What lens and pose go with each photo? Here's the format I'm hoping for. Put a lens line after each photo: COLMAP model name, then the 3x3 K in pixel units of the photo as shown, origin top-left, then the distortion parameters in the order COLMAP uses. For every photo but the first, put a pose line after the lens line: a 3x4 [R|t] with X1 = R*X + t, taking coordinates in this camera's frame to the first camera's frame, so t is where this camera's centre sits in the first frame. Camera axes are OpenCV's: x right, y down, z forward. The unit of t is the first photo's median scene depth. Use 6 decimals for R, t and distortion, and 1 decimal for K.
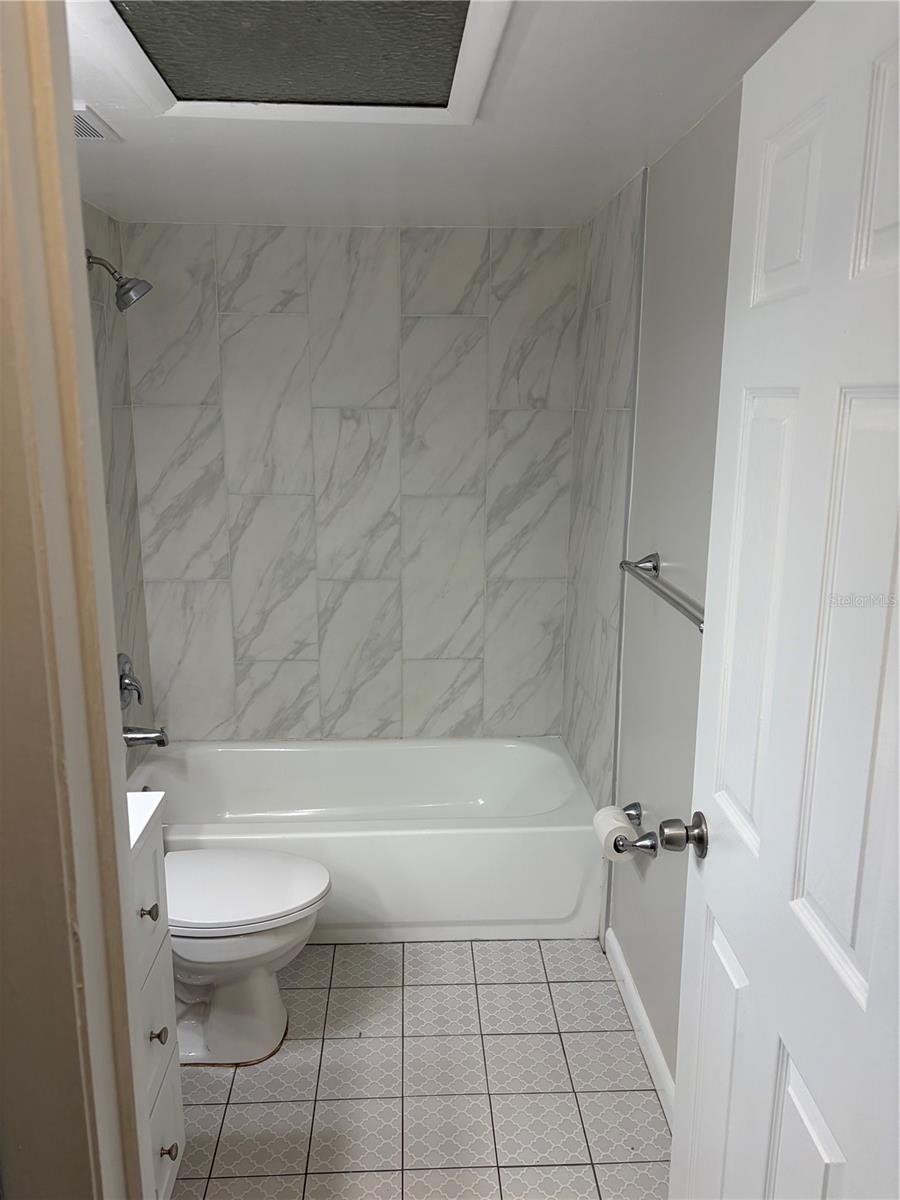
lens RADIAL K [[890.1, 0, 449.5], [0, 890.1, 594.1], [0, 0, 1]] dist [0.026601, -0.035788]
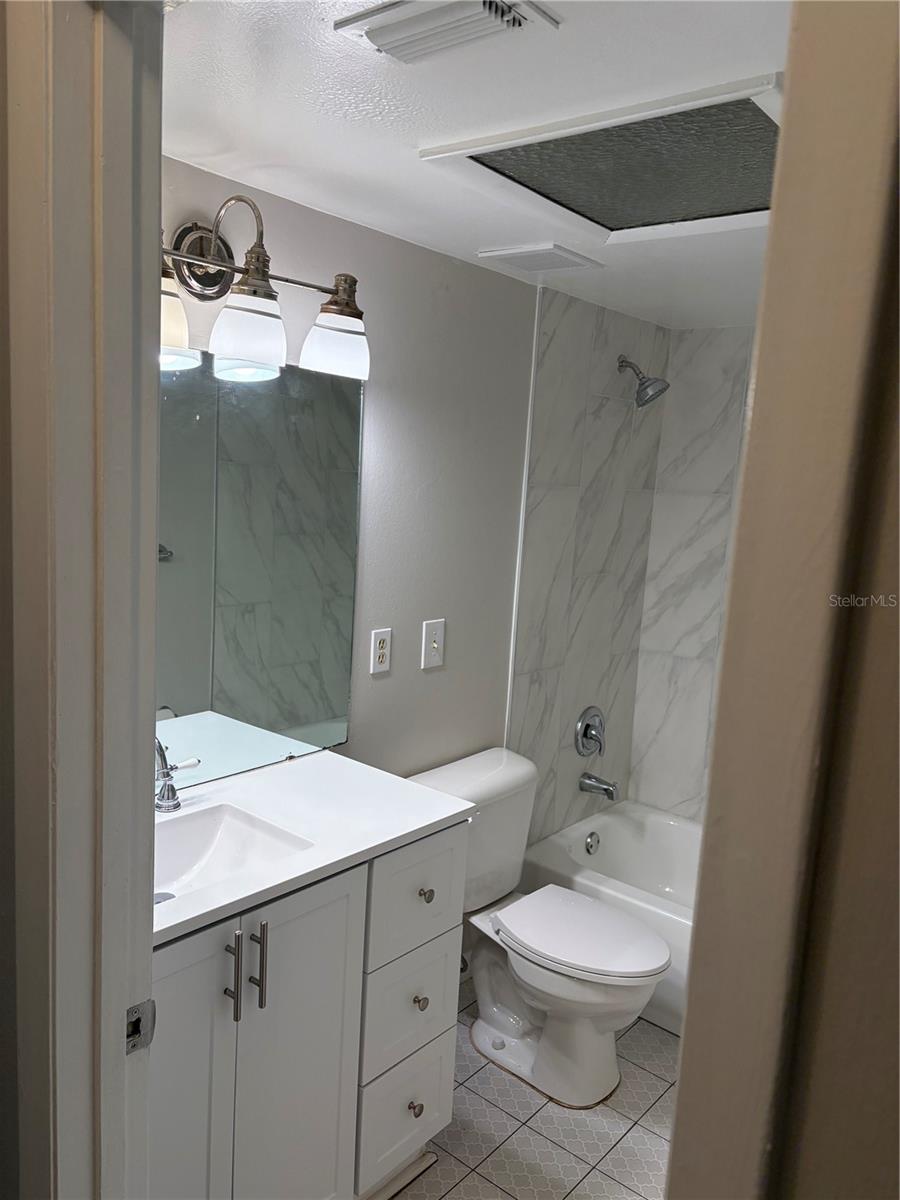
lens RADIAL K [[890.1, 0, 452.3], [0, 890.1, 605.9], [0, 0, 1]] dist [0.026601, -0.035788]
pose [[0.733911, 0.145824, -0.663408, 0.216972], [-0.202626, 0.979216, -0.008919, -0.010596], [0.648319, 0.140970, 0.748204, 0.033433]]
